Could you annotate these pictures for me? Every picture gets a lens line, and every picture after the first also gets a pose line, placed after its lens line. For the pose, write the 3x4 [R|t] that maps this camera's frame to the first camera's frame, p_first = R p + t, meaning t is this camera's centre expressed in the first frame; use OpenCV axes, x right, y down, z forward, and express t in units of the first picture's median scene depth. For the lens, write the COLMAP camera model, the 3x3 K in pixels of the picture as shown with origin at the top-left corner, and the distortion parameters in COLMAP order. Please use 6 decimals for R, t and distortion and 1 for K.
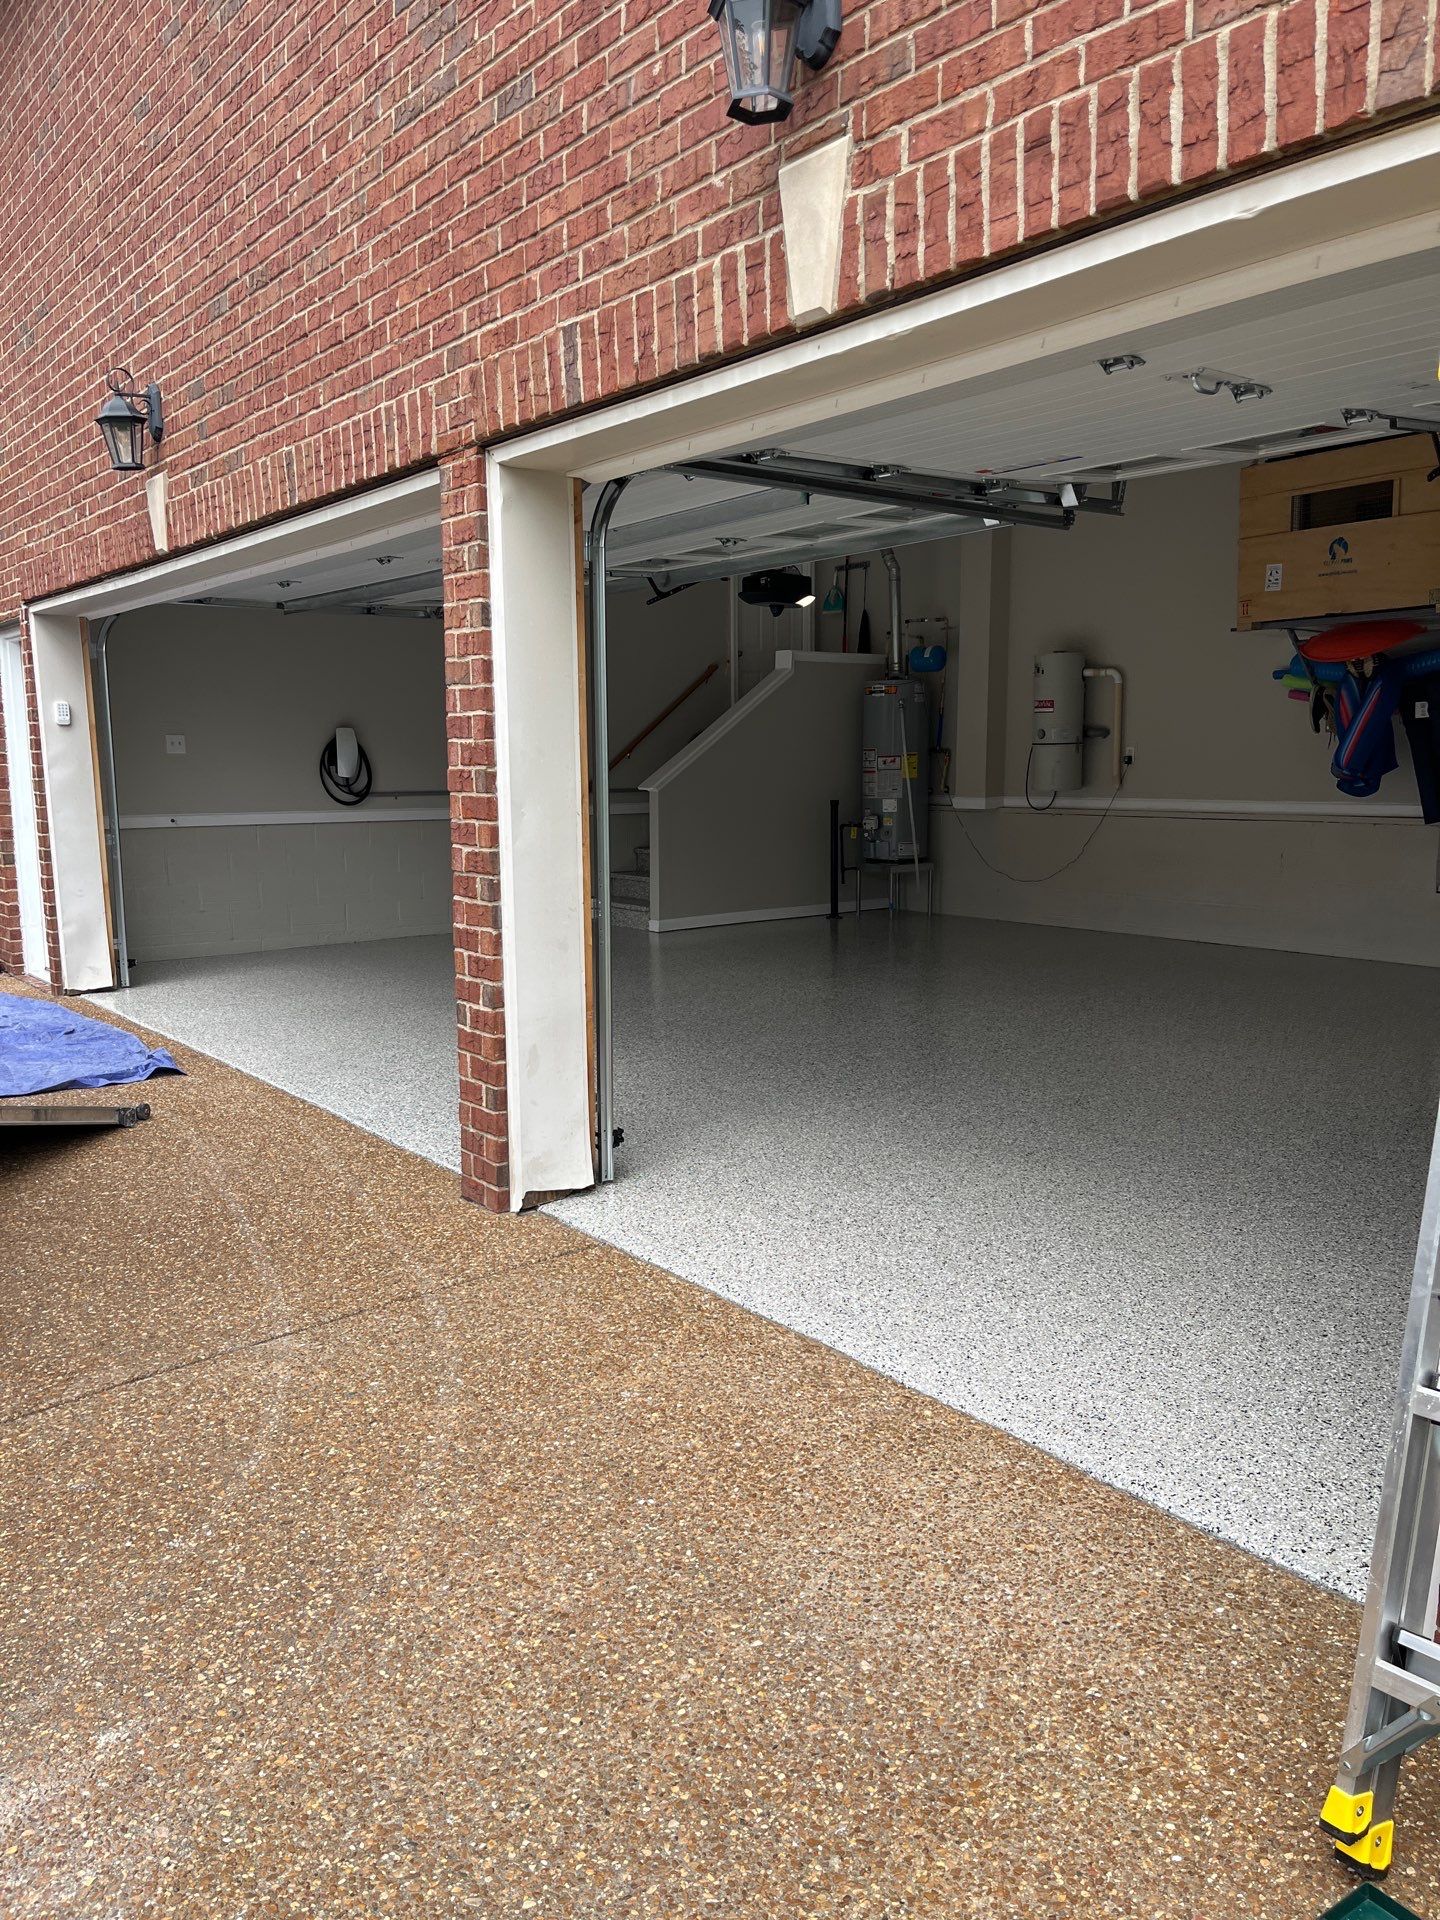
lens RADIAL K [[1474.5, 0, 732.9], [0, 1474.5, 954.6], [0, 0, 1]] dist [0.077015, -0.092254]
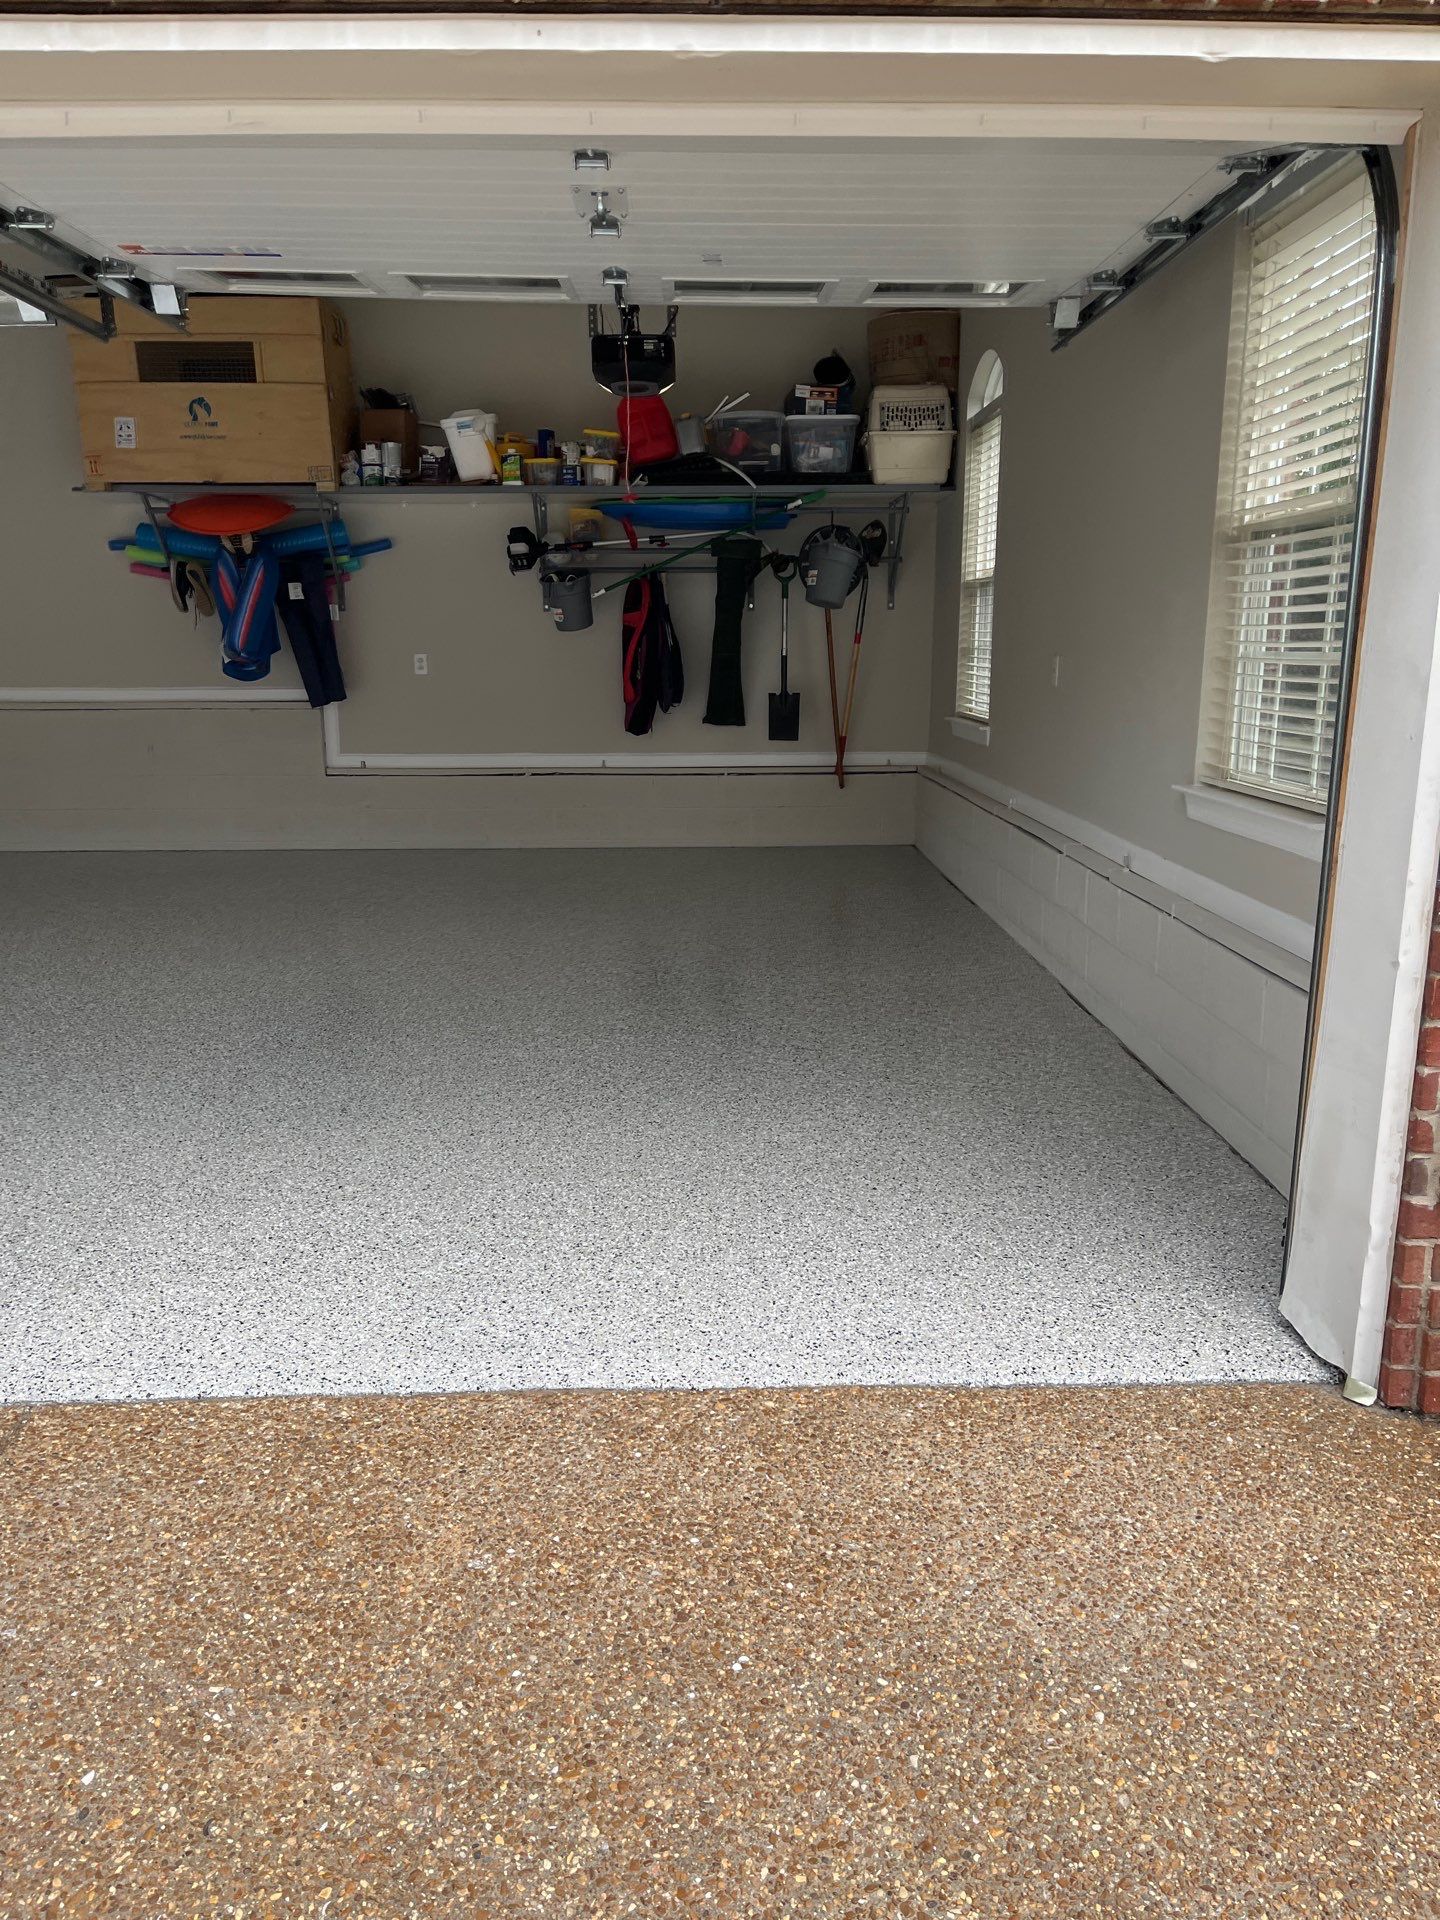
lens RADIAL K [[1474.5, 0, 732.9], [0, 1474.5, 954.6], [0, 0, 1]] dist [0.077015, -0.092254]
pose [[0.586673, -0.167572, 0.792297, -0.188649], [0.107809, 0.985810, 0.128670, -0.022081], [-0.802616, 0.009930, 0.596414, 0.183215]]
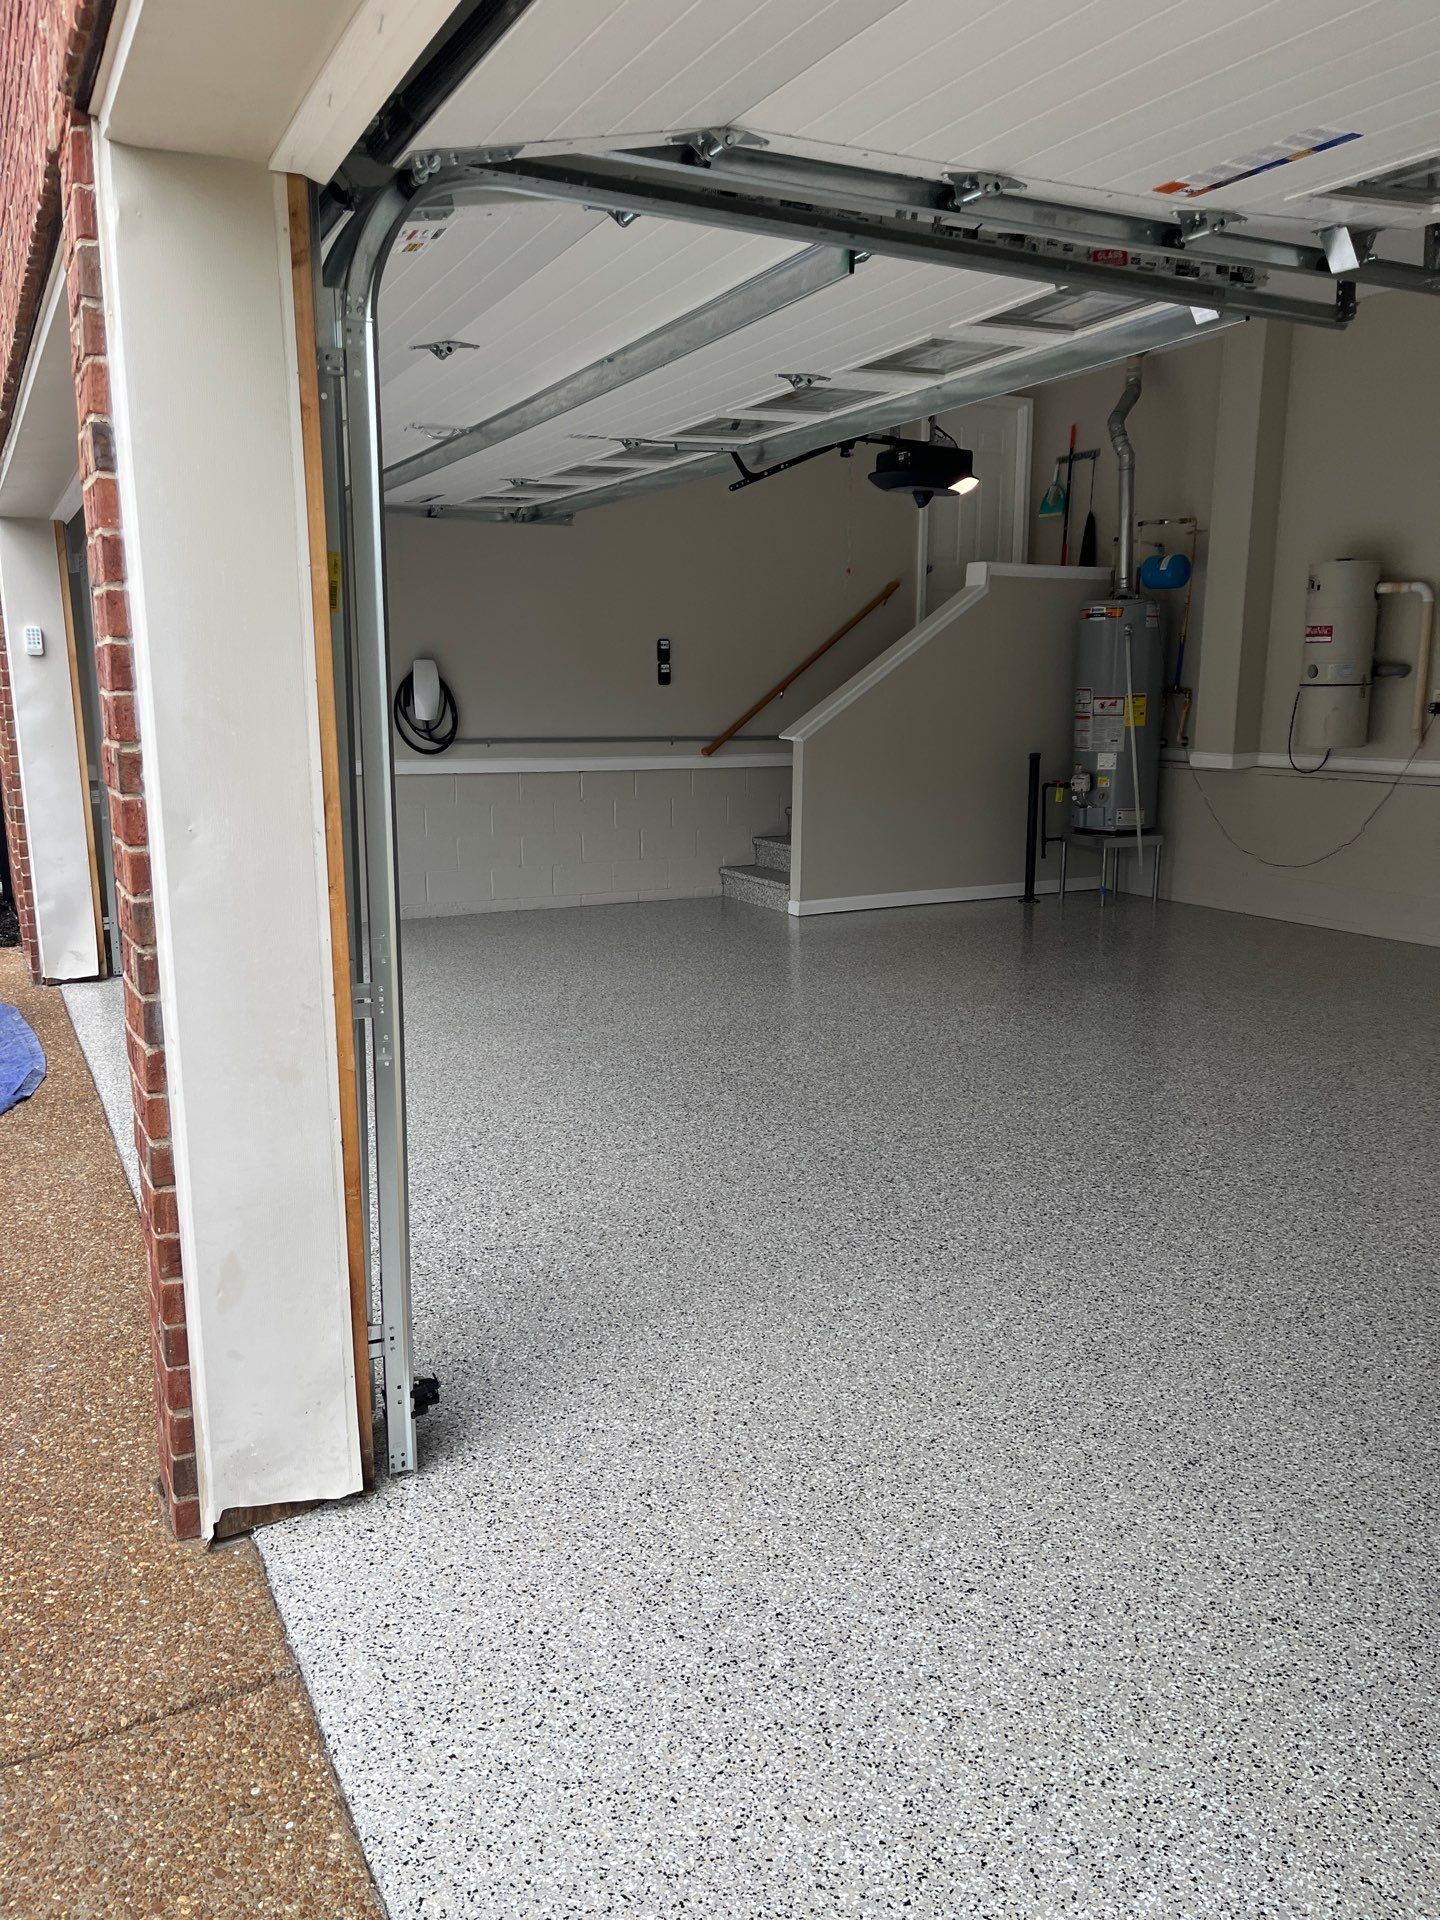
lens RADIAL K [[1457.8, 0, 720.0], [0, 1457.8, 960.0], [0, 0, 1]] dist [0.058072, -0.088587]
pose [[0.981988, 0.042490, -0.184102, 0.070710], [-0.032920, 0.997958, 0.054729, -0.042555], [0.186052, -0.047683, 0.981382, 0.260146]]
